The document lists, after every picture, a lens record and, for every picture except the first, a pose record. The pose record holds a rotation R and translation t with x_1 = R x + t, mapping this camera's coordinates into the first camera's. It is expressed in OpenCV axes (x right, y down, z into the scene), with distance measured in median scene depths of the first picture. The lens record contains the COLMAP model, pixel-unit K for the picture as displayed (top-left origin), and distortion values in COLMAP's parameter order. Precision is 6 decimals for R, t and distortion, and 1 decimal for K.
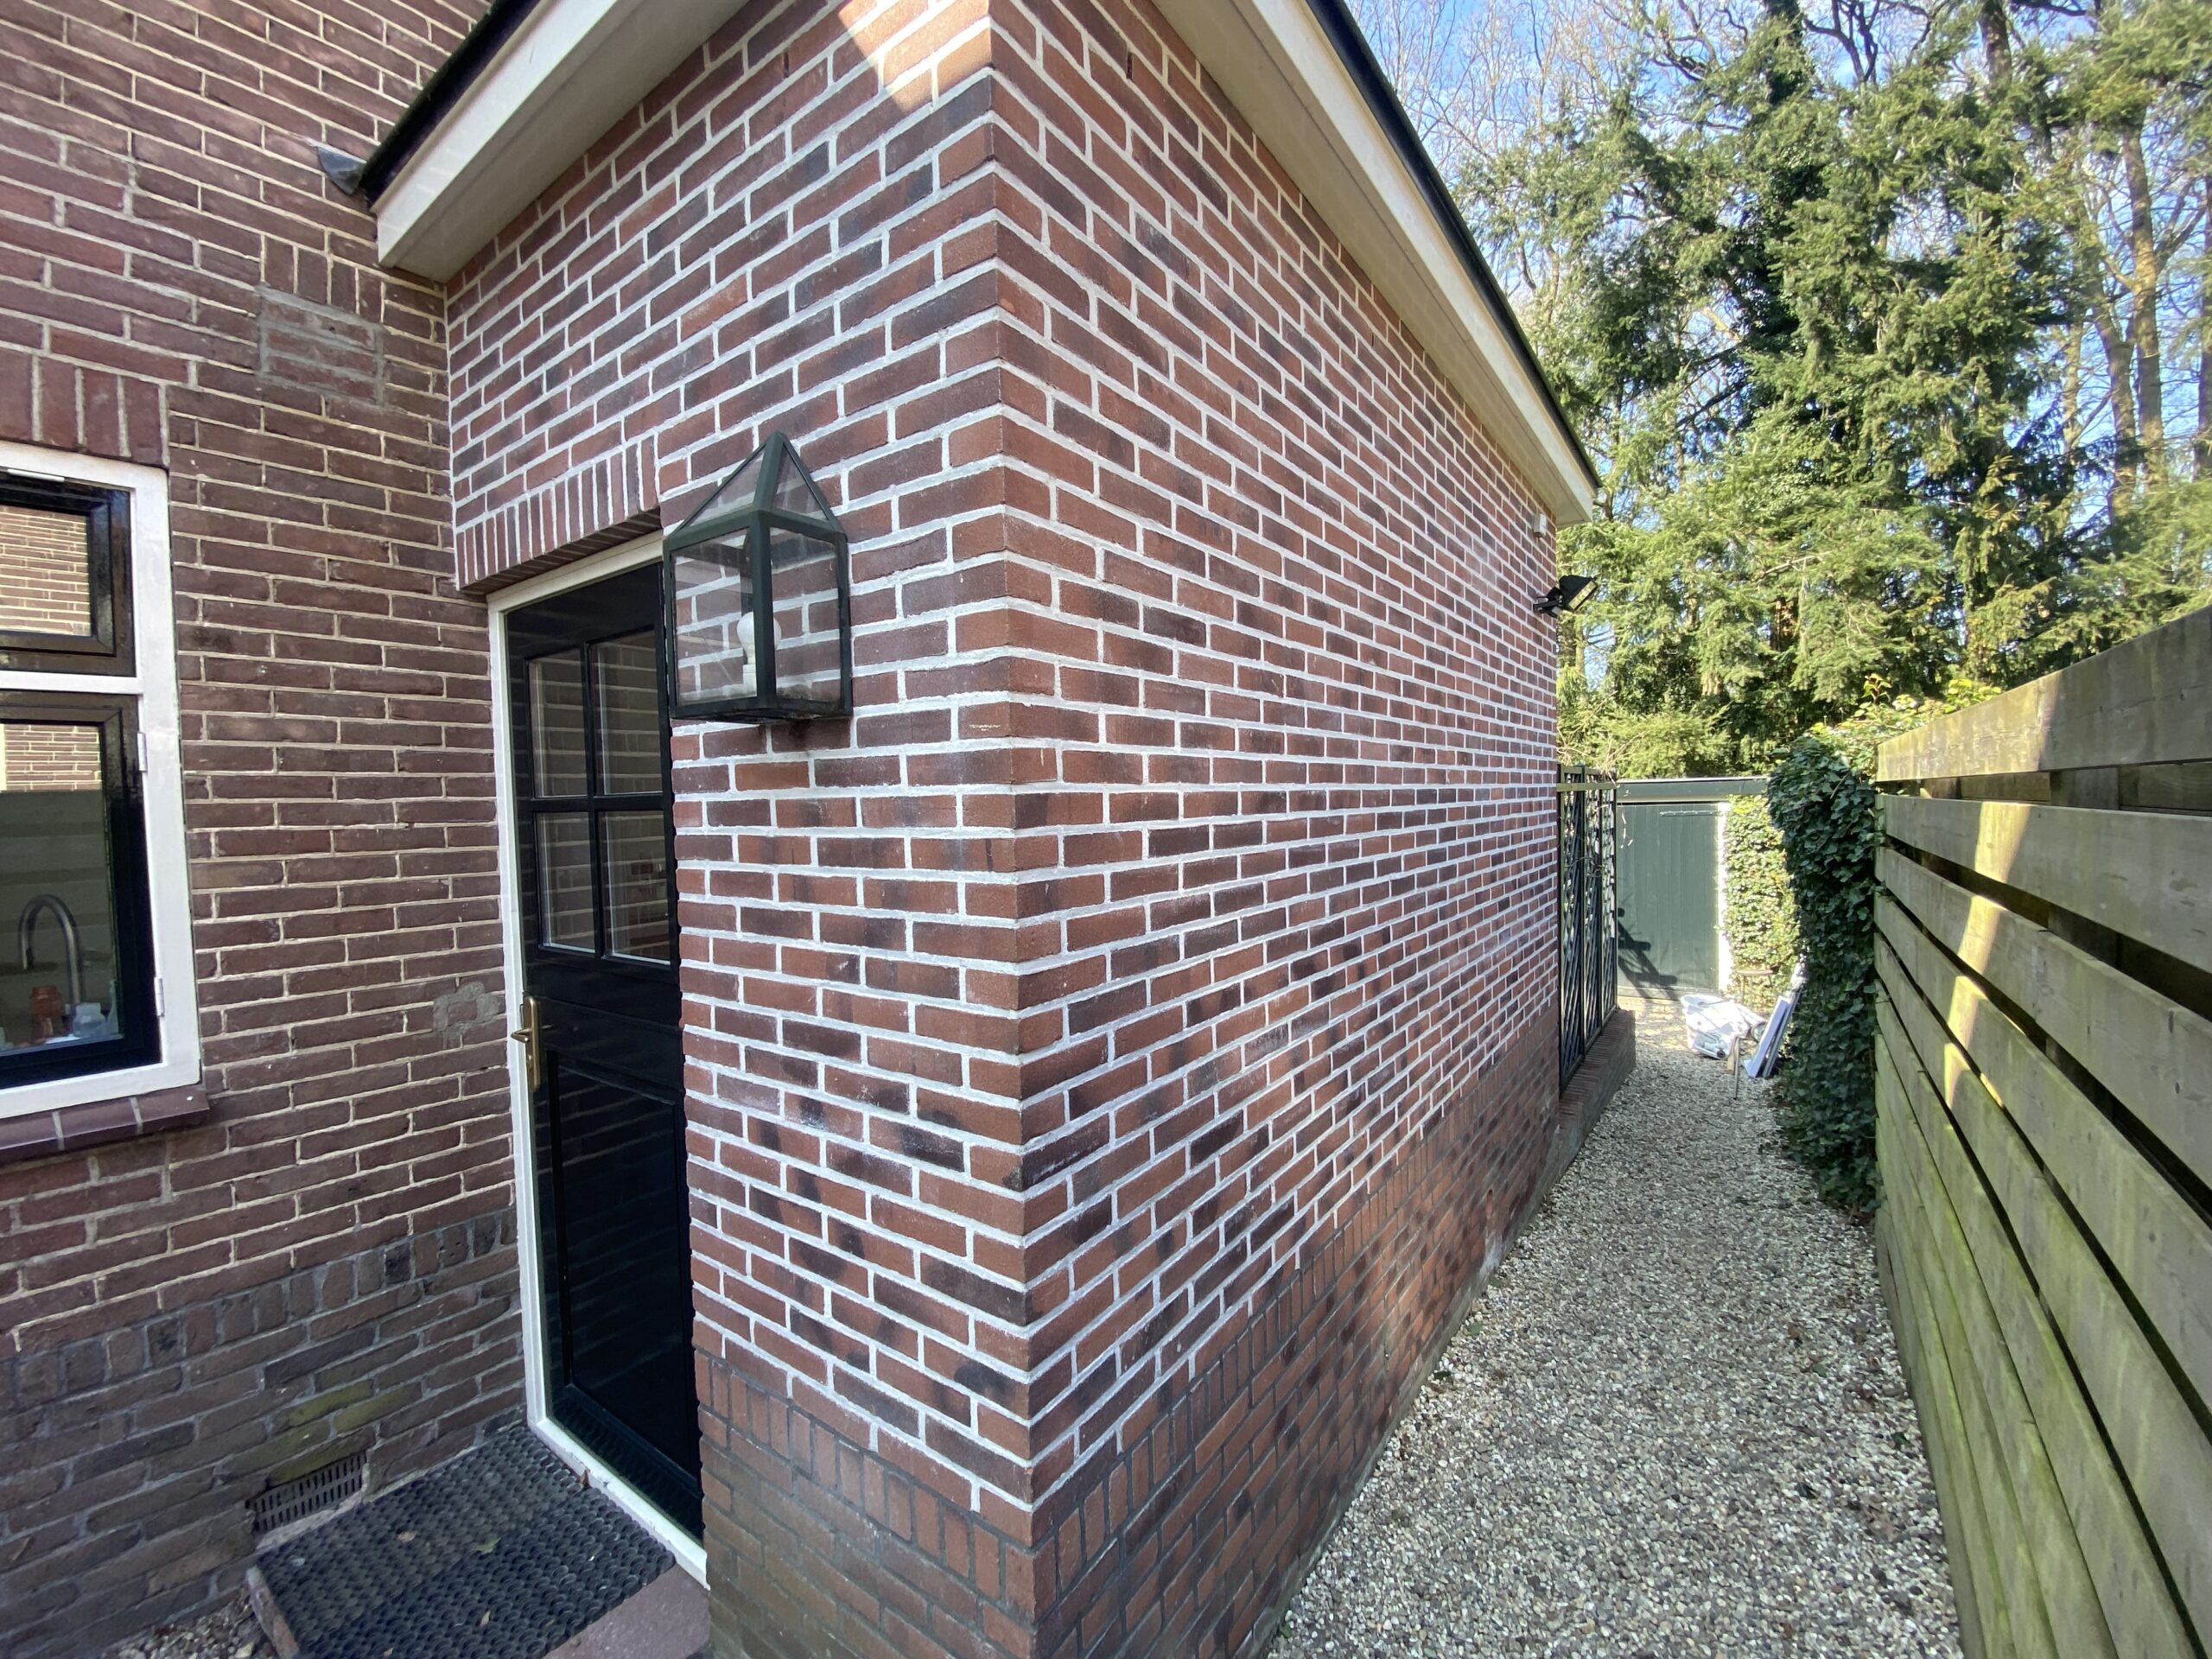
lens RADIAL K [[885.9, 0, 1106.0], [0, 885.9, 829.5], [0, 0, 1]] dist [0.015056, -0.016770]
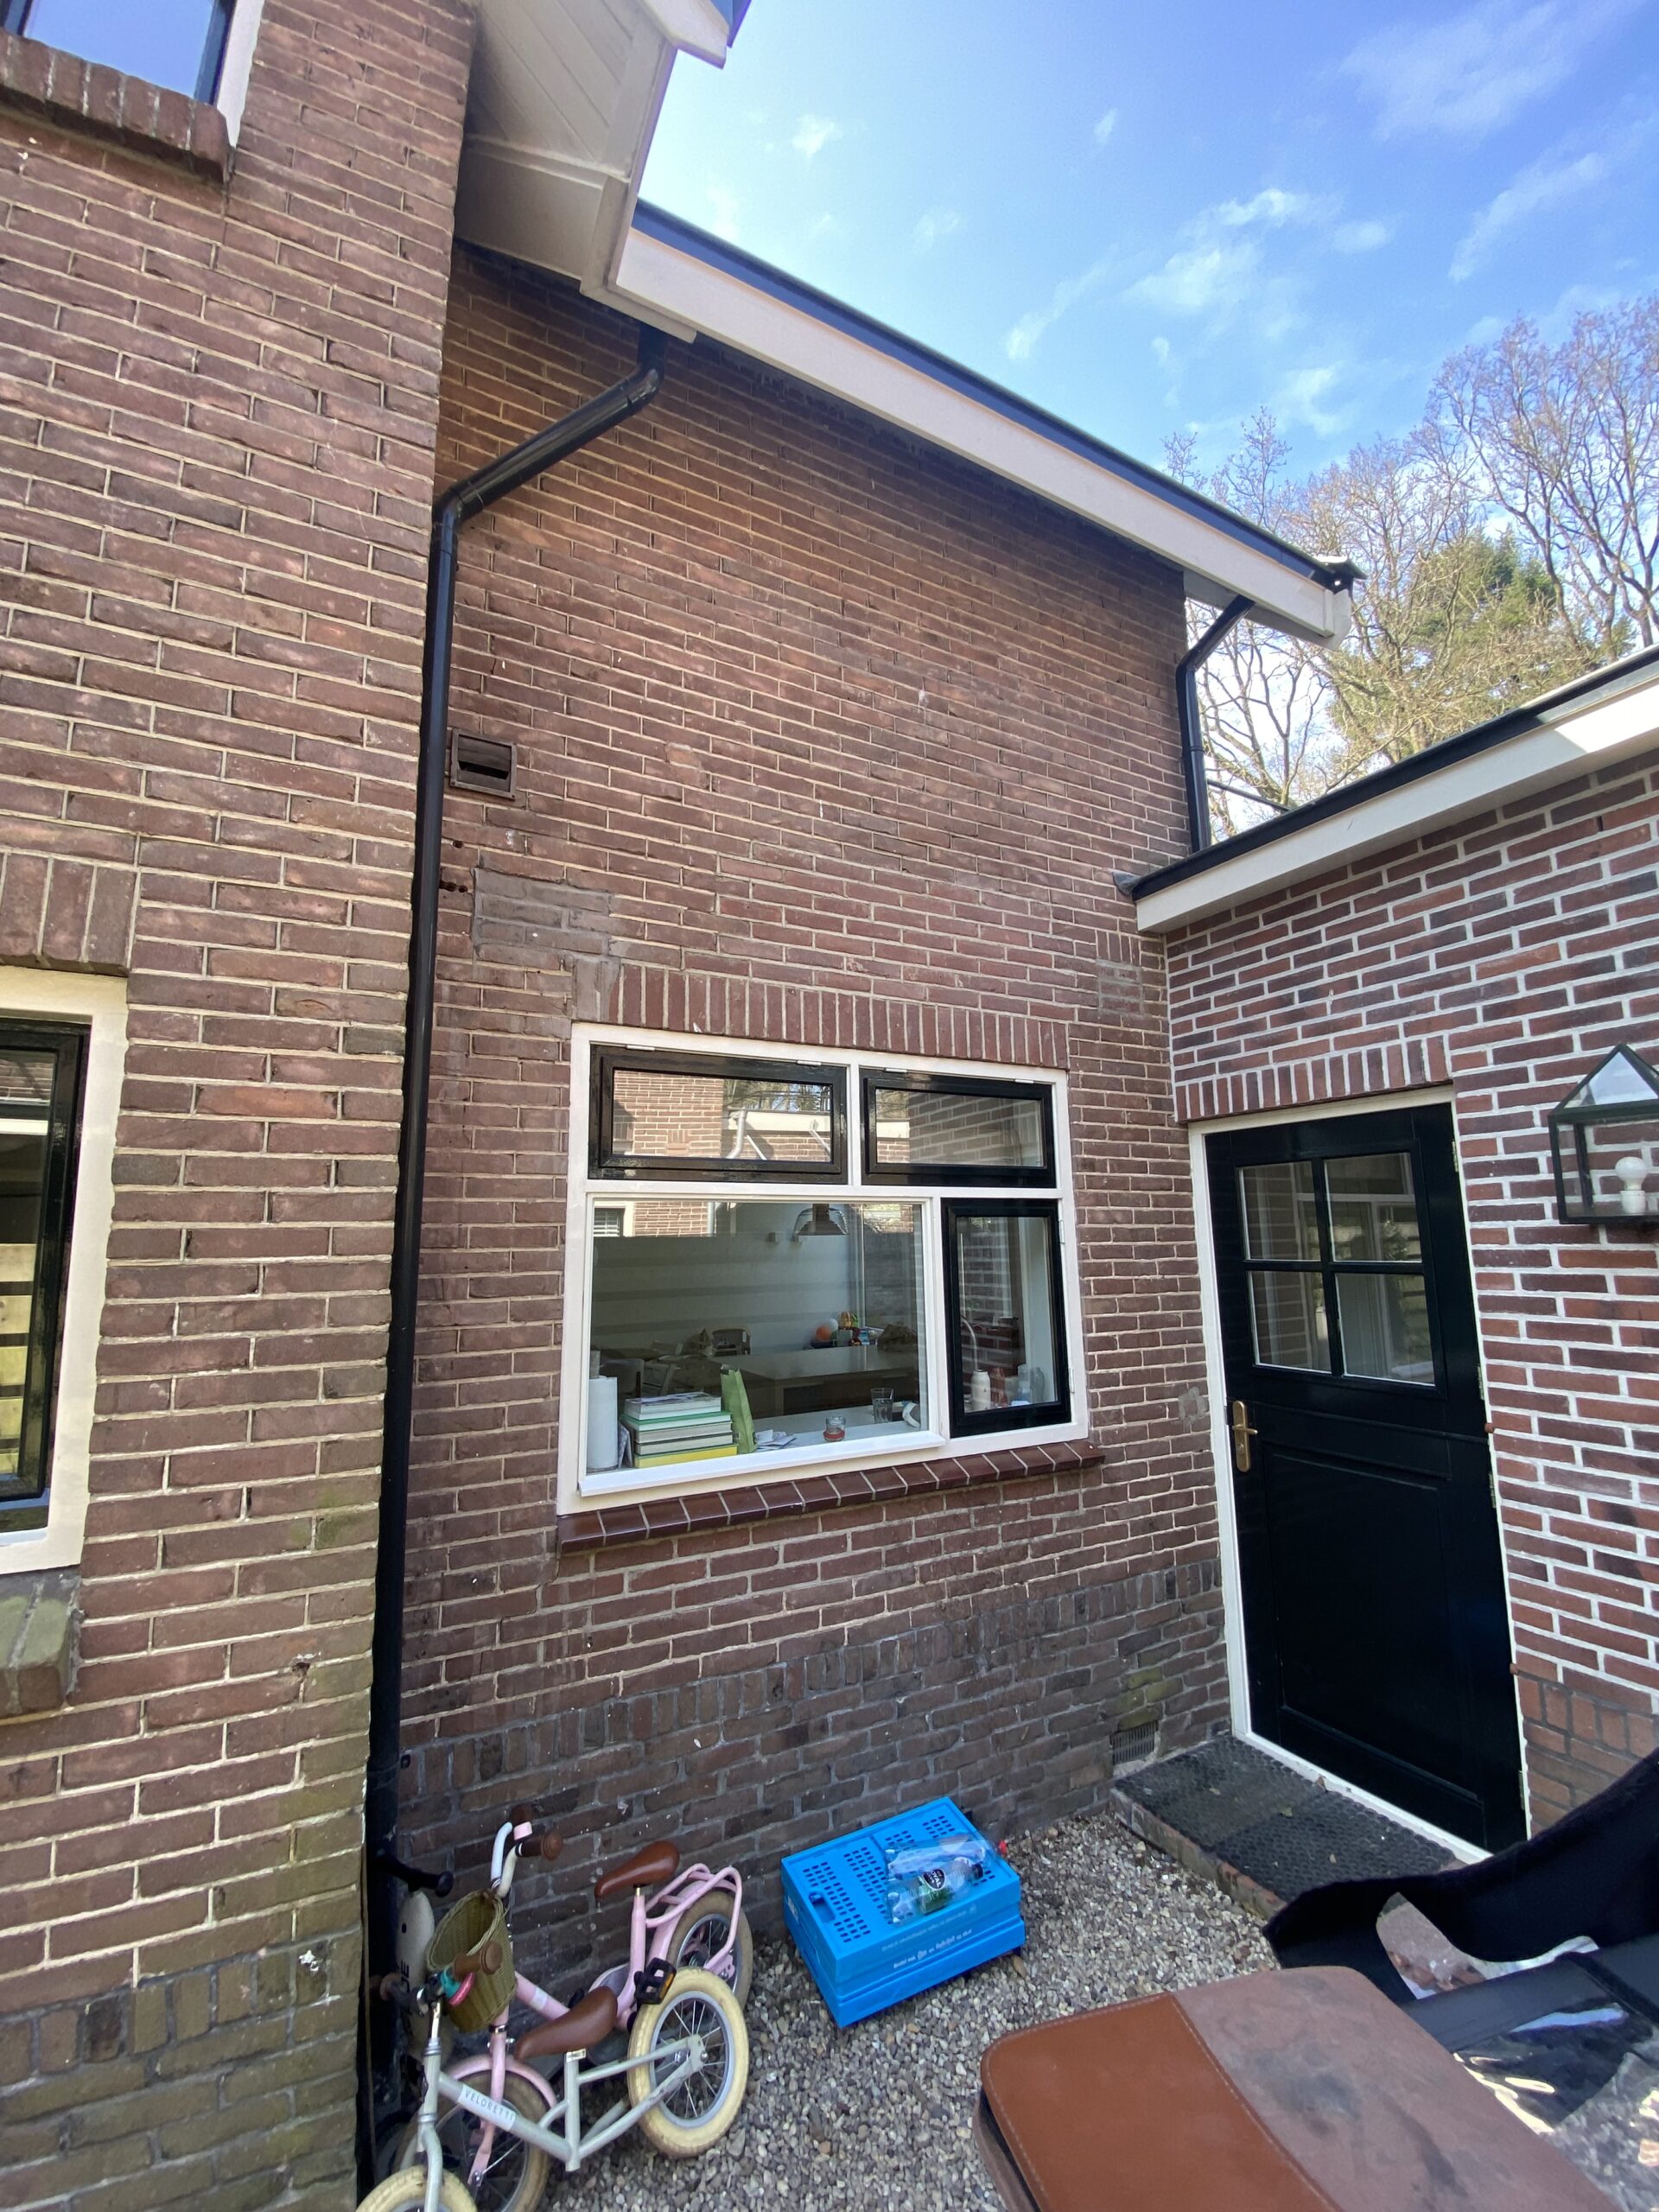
lens RADIAL K [[885.9, 0, 829.5], [0, 885.9, 1106.0], [0, 0, 1]] dist [0.015056, -0.016770]
pose [[0.899483, -0.056460, -0.433292, -0.721517], [-0.018611, 0.985767, -0.167085, -0.032965], [0.436558, 0.158354, 0.885630, -0.756922]]
